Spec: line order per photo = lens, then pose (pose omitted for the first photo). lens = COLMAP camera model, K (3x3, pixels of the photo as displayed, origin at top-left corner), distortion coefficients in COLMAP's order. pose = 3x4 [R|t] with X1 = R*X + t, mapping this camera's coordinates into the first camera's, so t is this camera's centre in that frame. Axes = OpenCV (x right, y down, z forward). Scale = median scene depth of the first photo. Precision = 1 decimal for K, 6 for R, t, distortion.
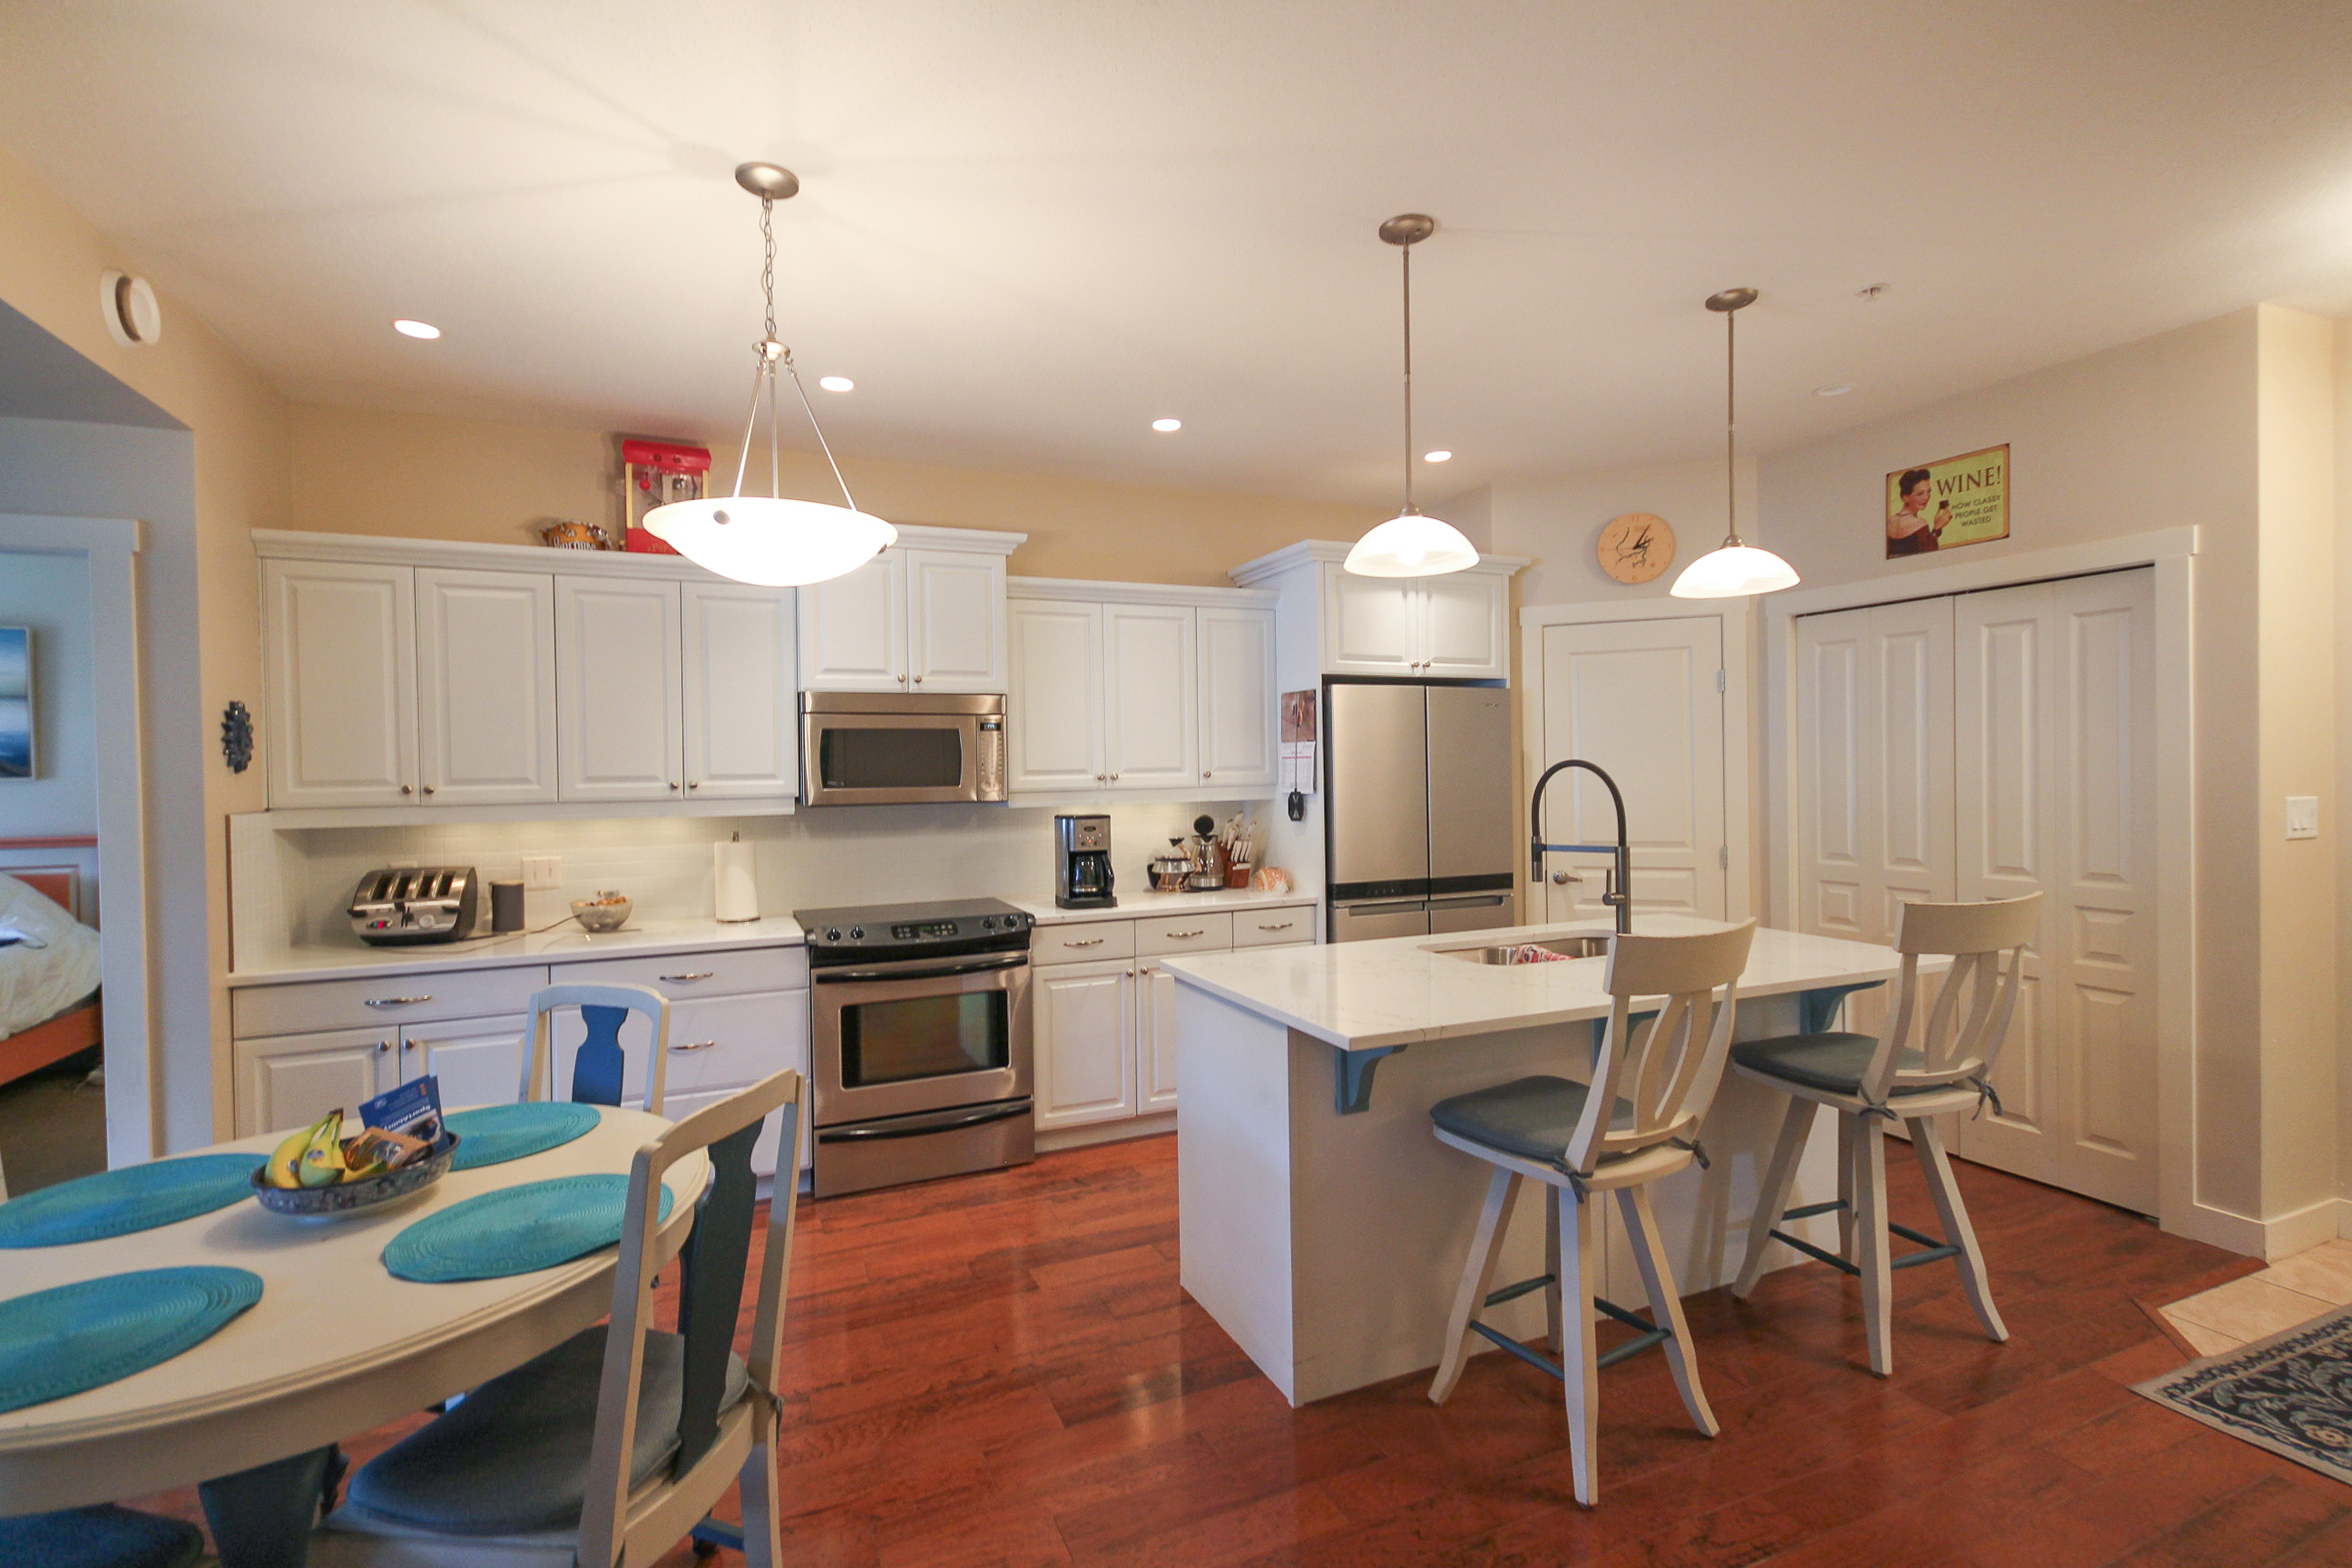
lens RADIAL K [[1084.7, 0, 1174.8], [0, 1084.7, 778.8], [0, 0, 1]] dist [0.014066, 0.001515]
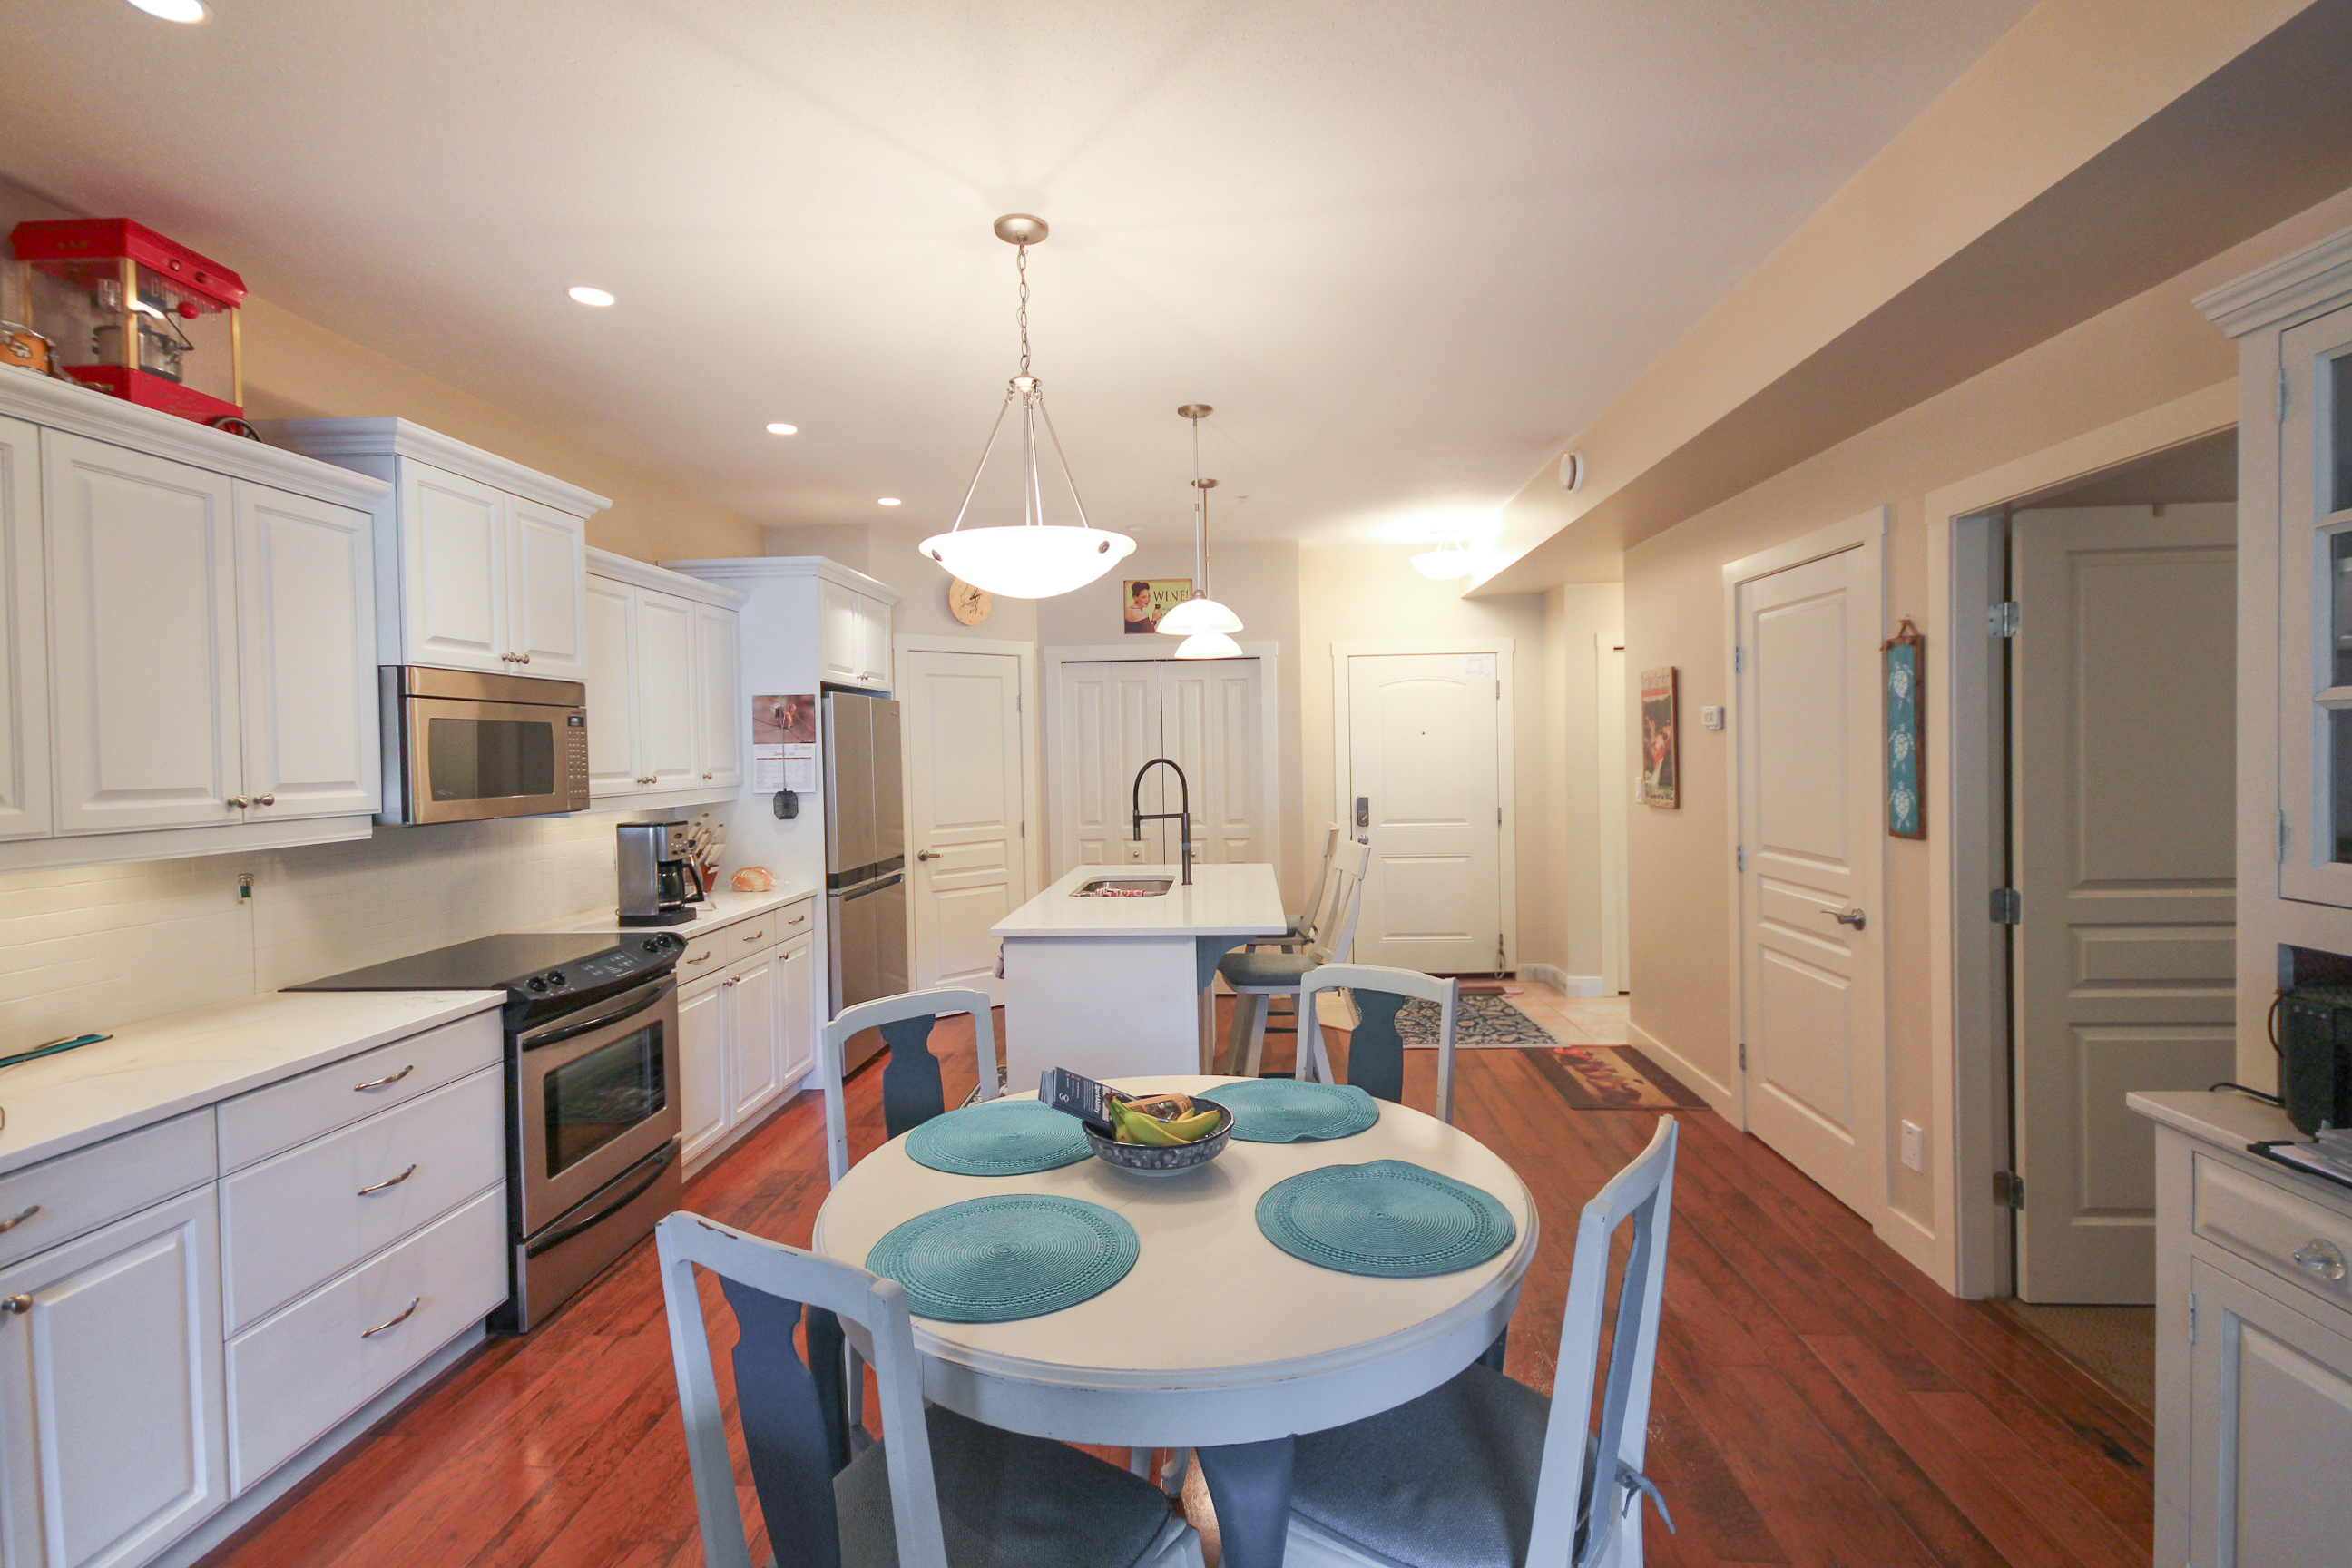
lens RADIAL K [[1084.7, 0, 1188.6], [0, 1084.7, 785.1], [0, 0, 1]] dist [0.014066, 0.001515]
pose [[0.446788, -0.022893, 0.894347, -0.751063], [0.022312, 0.999647, 0.014443, -0.000826], [-0.894362, 0.013502, 0.447141, 0.215265]]
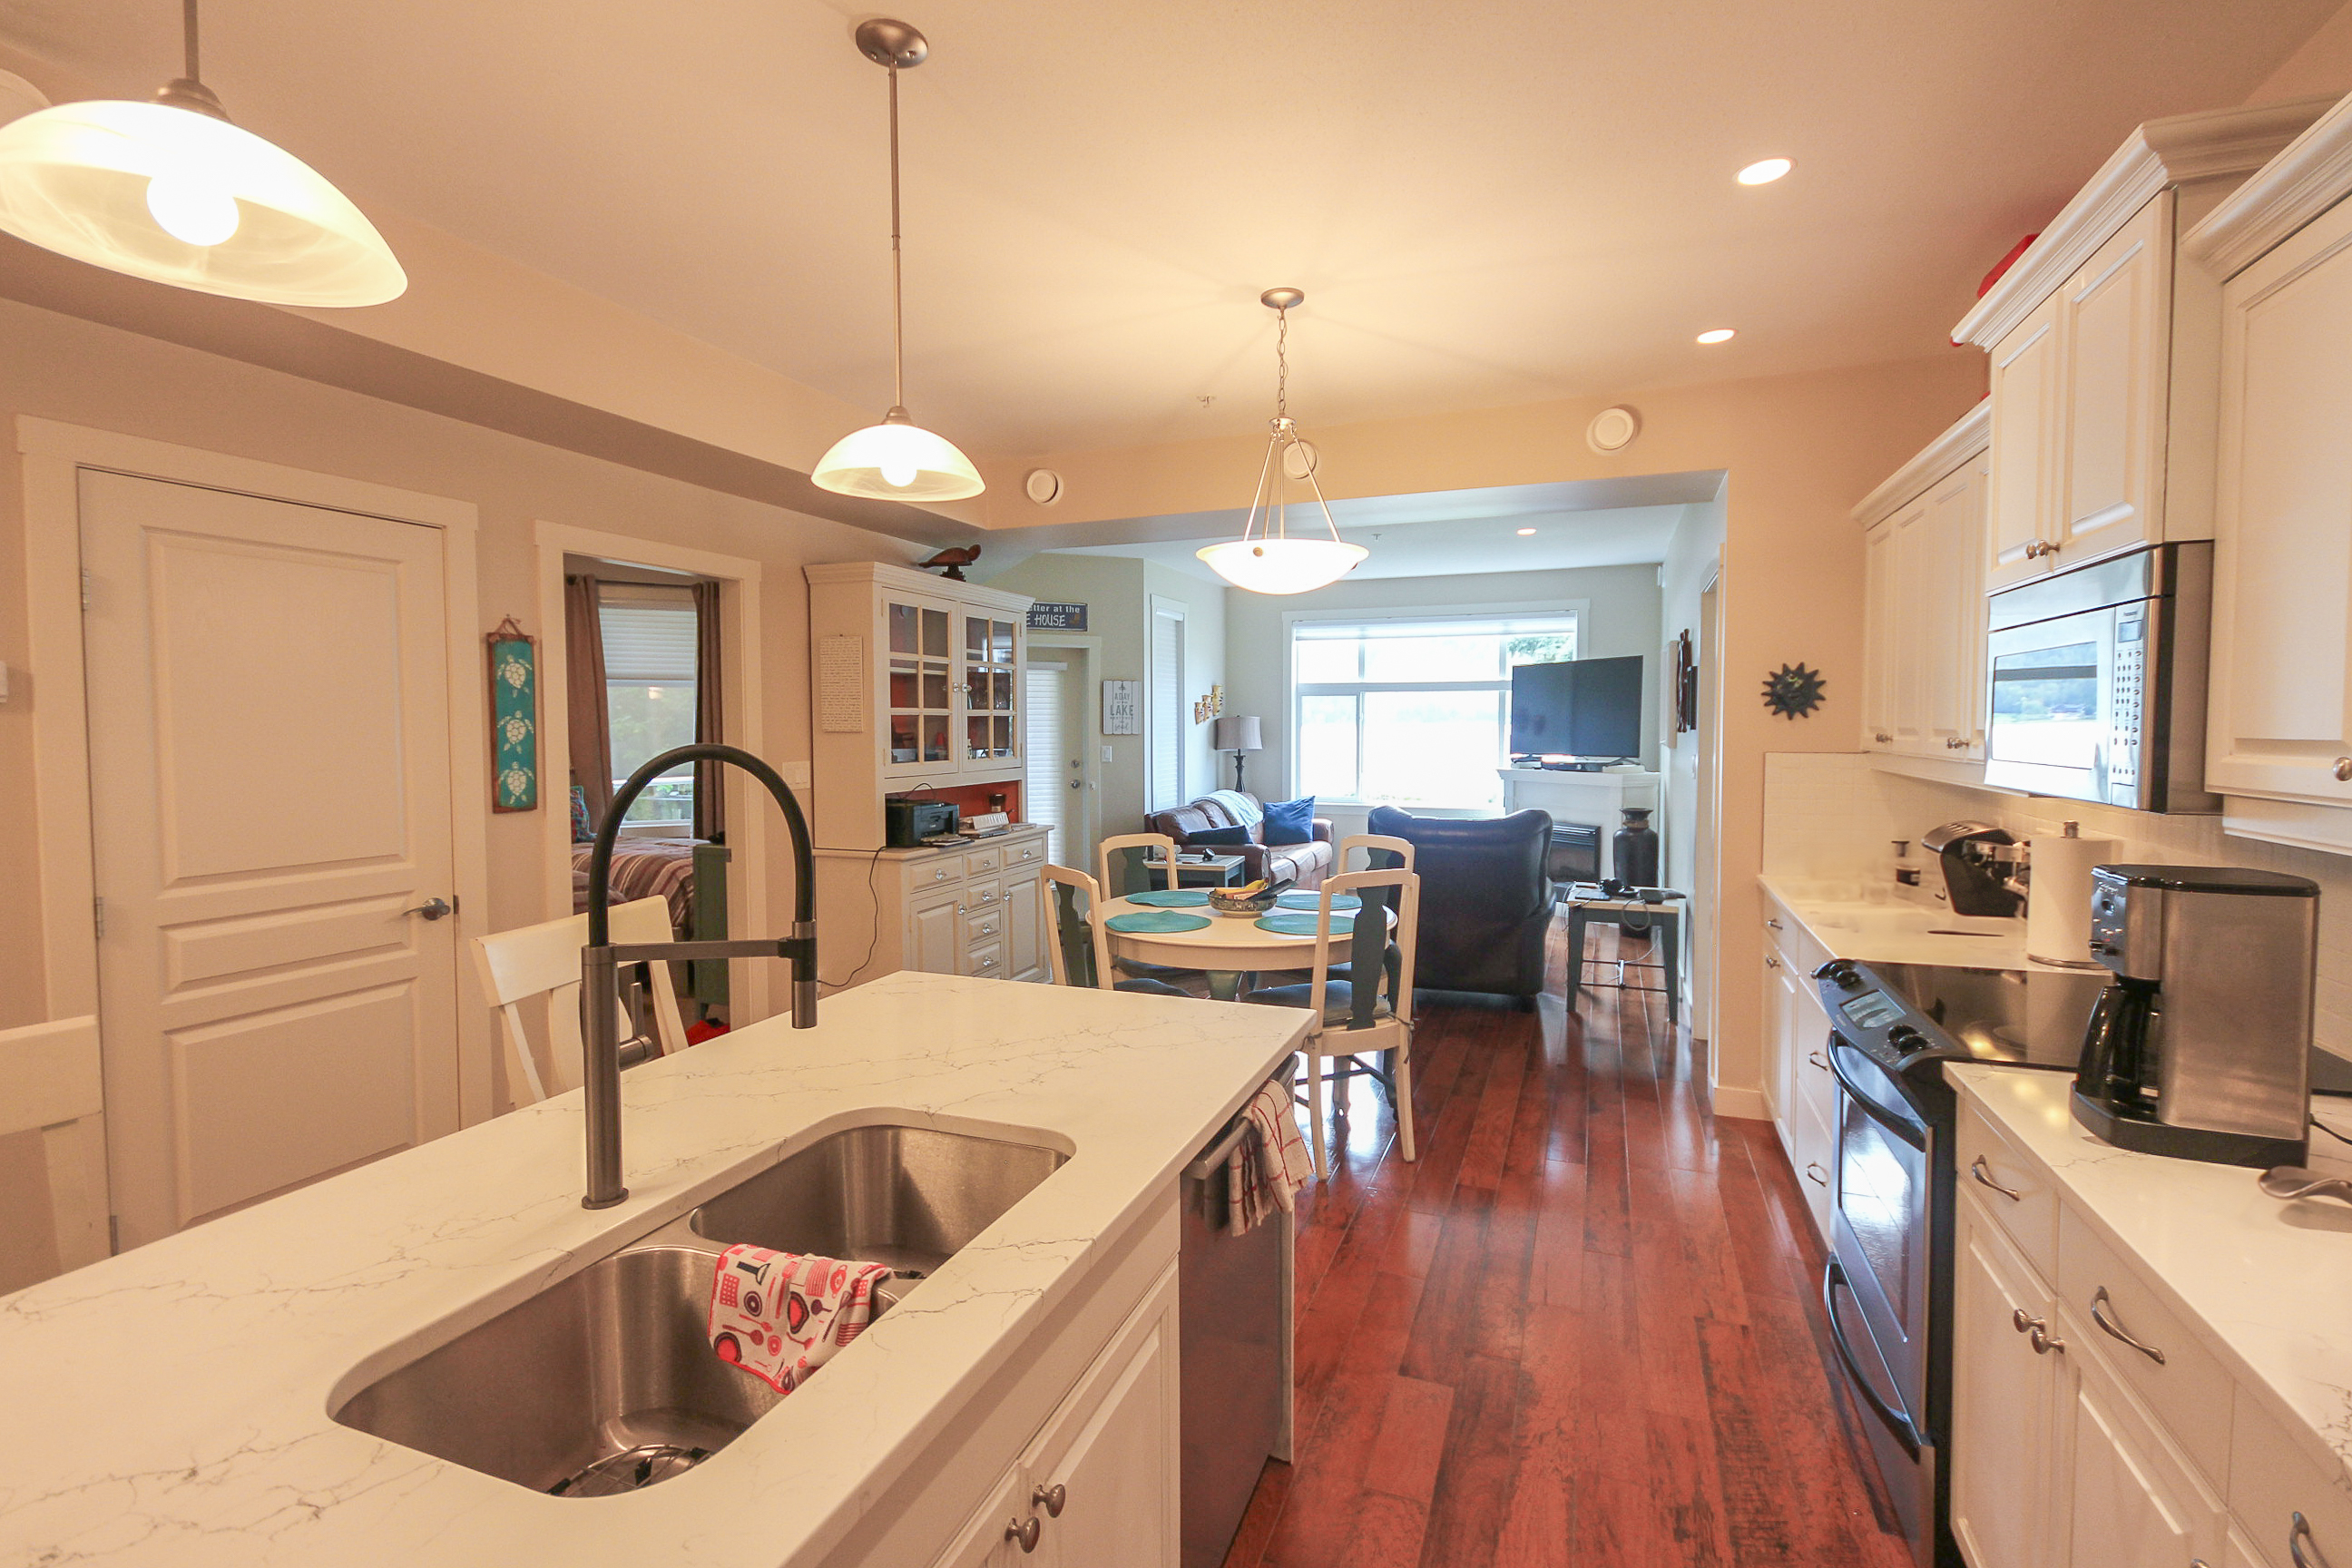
lens RADIAL K [[1084.7, 0, 1172.8], [0, 1084.7, 768.1], [0, 0, 1]] dist [0.014066, 0.001515]
pose [[-0.706275, 0.048536, -0.706272, 0.414812], [0.007122, 0.998084, 0.061468, -0.026014], [0.707902, 0.038383, -0.705267, 1.099569]]
